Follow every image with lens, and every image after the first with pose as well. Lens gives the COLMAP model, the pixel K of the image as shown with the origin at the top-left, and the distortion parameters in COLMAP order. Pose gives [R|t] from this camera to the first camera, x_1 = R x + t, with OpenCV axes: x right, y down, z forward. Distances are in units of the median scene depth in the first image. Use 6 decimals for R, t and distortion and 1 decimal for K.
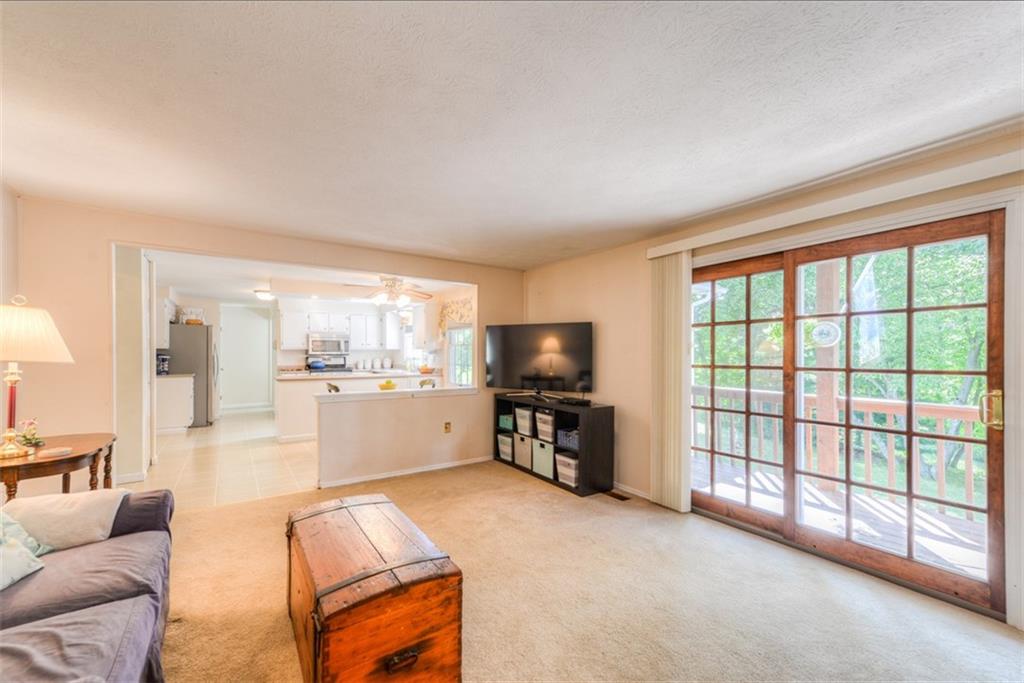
lens RADIAL K [[398.5, 0, 527.4], [0, 398.5, 352.4], [0, 0, 1]] dist [0.002750, -0.000010]
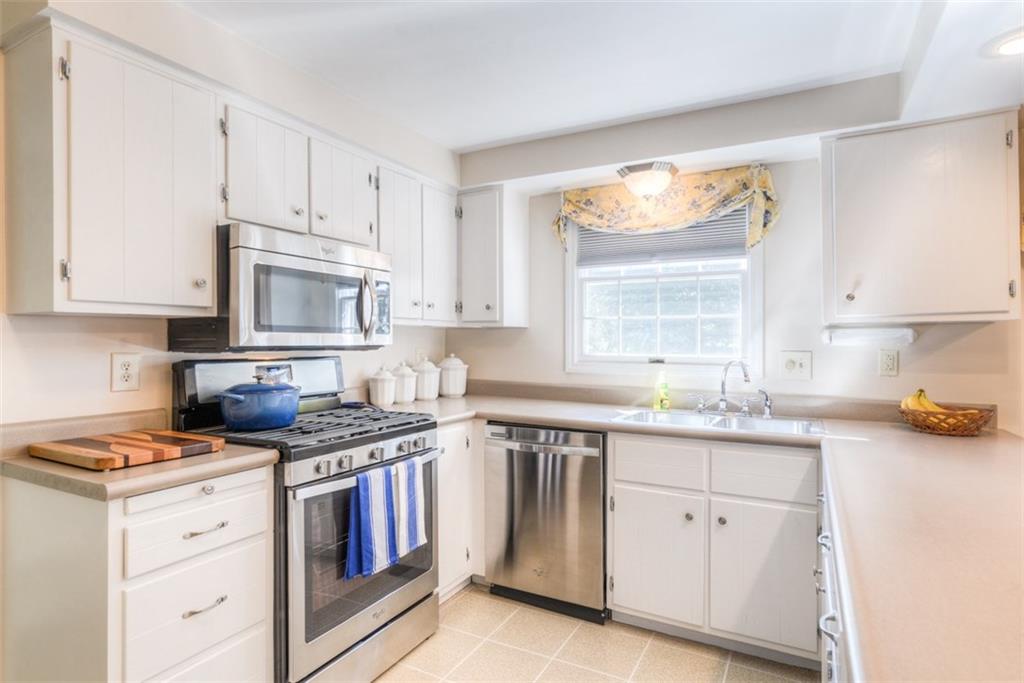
lens RADIAL K [[544.7, 0, 517.9], [0, 544.7, 338.0], [0, 0, 1]] dist [-0.000994, -0.000465]
pose [[0.902673, 0.002800, 0.430318, -0.621677], [-0.000055, 0.999980, -0.006390, 0.003117], [-0.430327, 0.005745, 0.902655, 0.854012]]
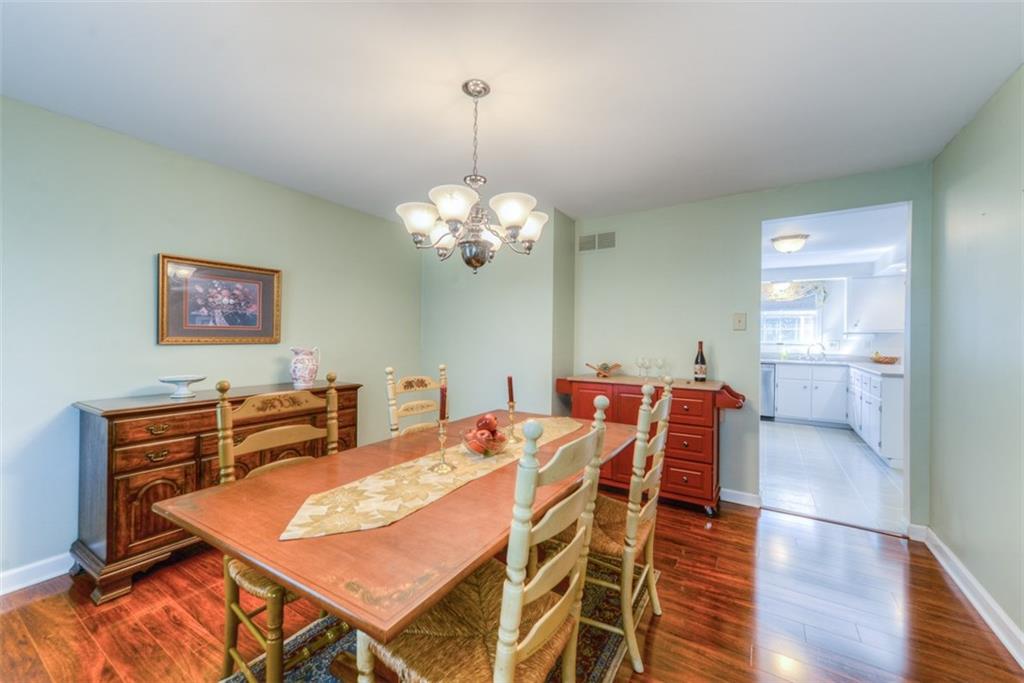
lens RADIAL K [[398.5, 0, 514.6], [0, 398.5, 339.5], [0, 0, 1]] dist [0.002750, -0.000010]
pose [[0.927924, 0.007796, 0.372687, -1.265390], [-0.011448, 0.999906, 0.007585, 0.008366], [-0.372593, -0.011304, 0.927926, 0.556951]]
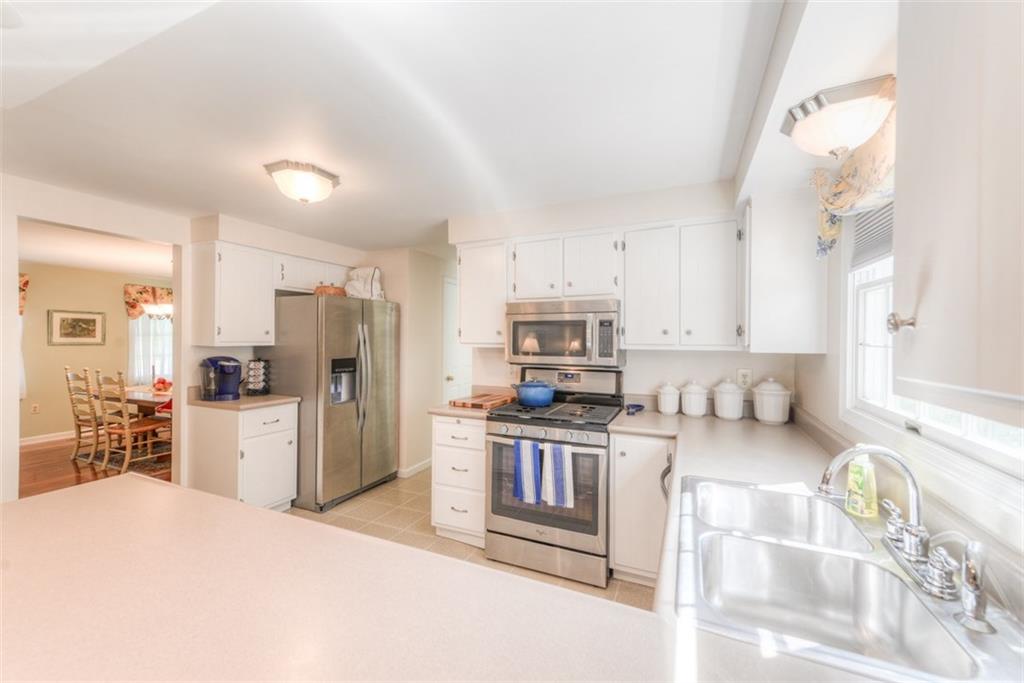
lens RADIAL K [[398.5, 0, 515.7], [0, 398.5, 342.4], [0, 0, 1]] dist [0.002750, -0.000010]
pose [[0.491985, 0.012282, -0.870517, -0.274904], [-0.003261, 0.999919, 0.012265, -0.019623], [0.870598, -0.003195, 0.491985, 0.961778]]
